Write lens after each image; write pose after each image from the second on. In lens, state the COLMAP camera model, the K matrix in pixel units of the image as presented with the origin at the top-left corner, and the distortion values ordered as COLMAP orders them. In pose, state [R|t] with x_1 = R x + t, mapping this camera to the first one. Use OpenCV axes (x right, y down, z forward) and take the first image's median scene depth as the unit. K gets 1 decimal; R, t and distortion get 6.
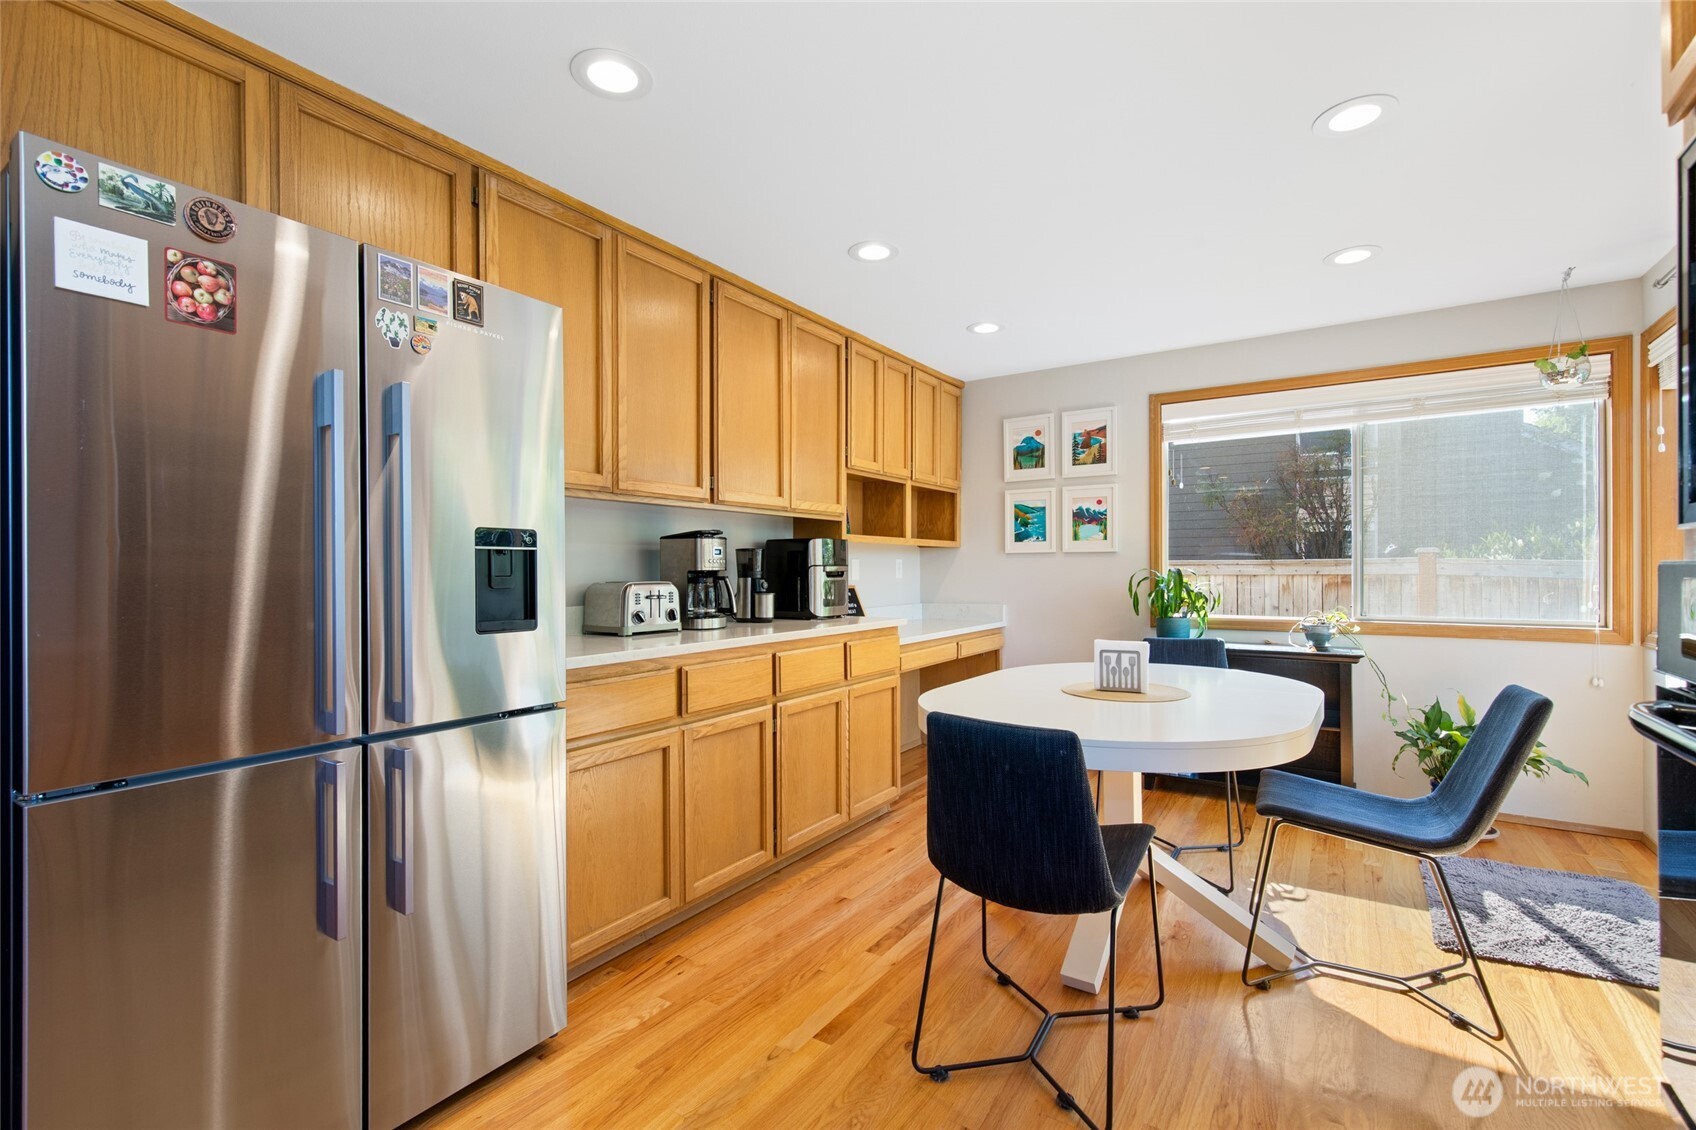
lens RADIAL K [[766.6, 0, 844.7], [0, 766.6, 566.5], [0, 0, 1]] dist [0.008897, -0.000522]
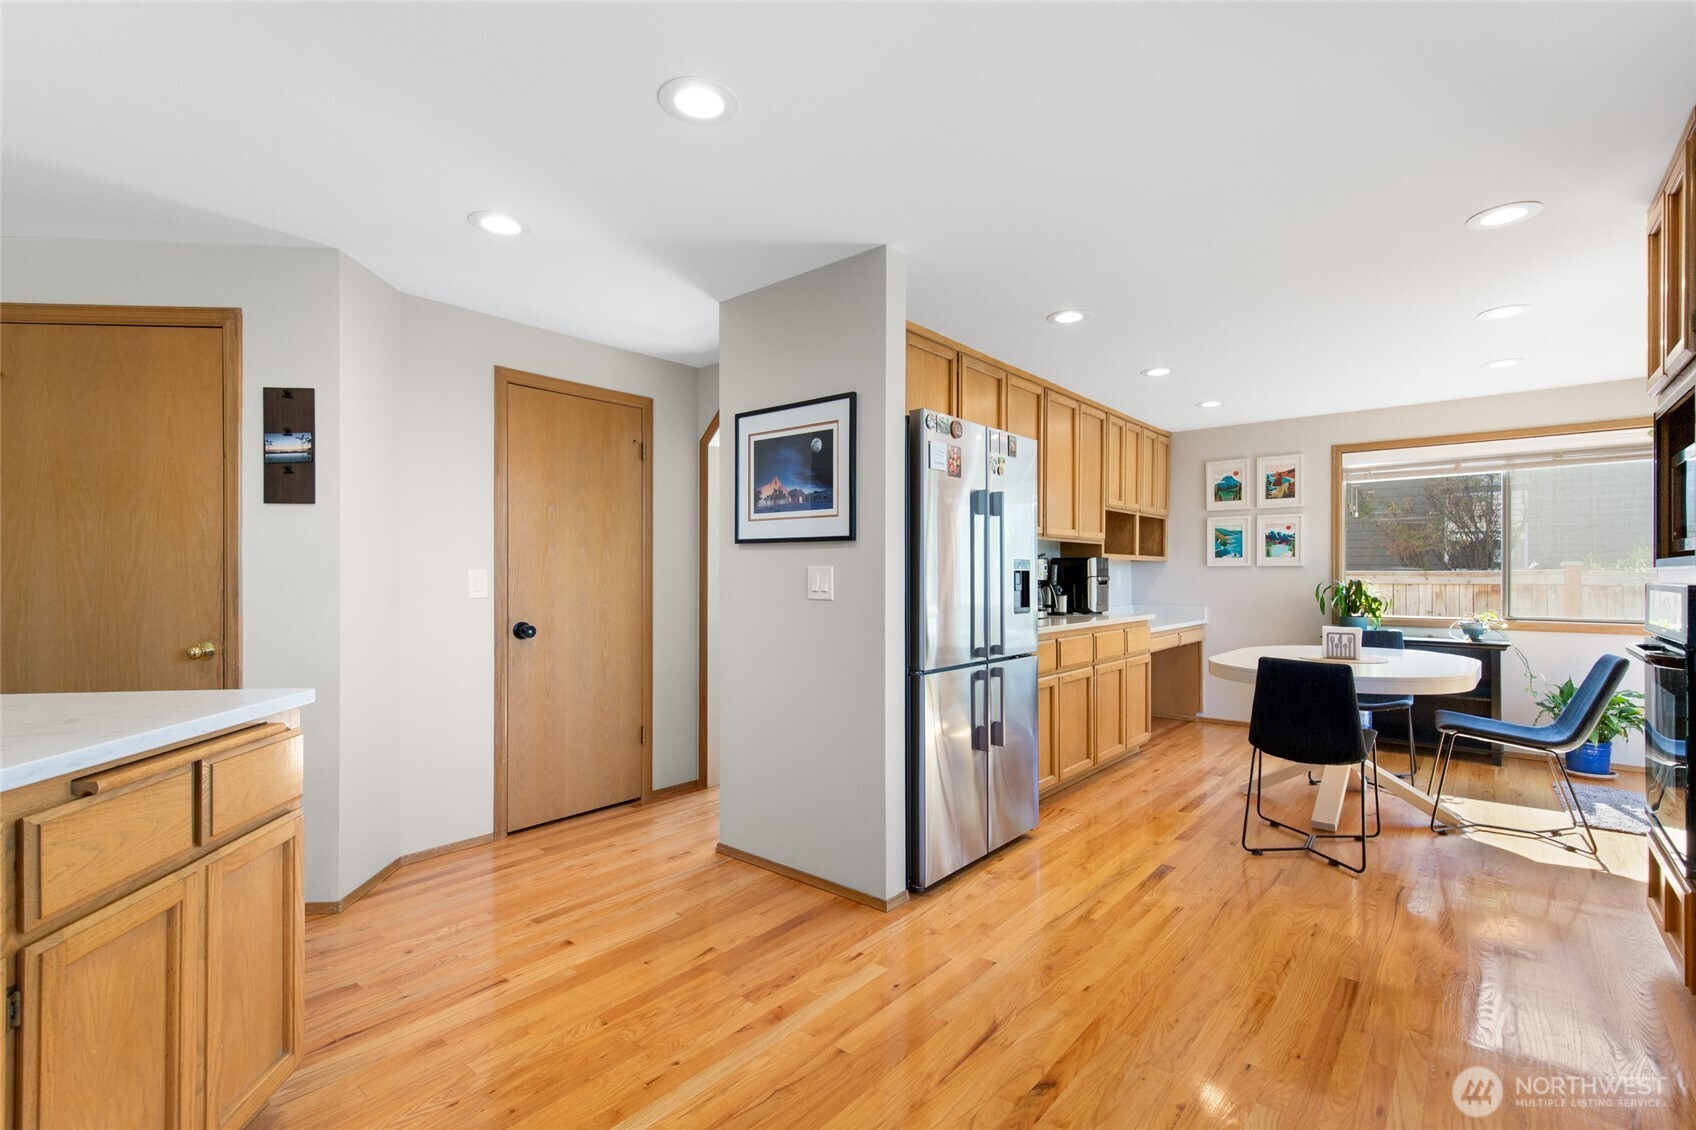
lens RADIAL K [[766.6, 0, 851.1], [0, 766.6, 572.4], [0, 0, 1]] dist [0.008897, -0.000522]
pose [[0.993088, 0.003943, -0.117306, -0.298896], [-0.003773, 0.999991, 0.001665, -0.009015], [0.117312, -0.001211, 0.993094, -0.452318]]
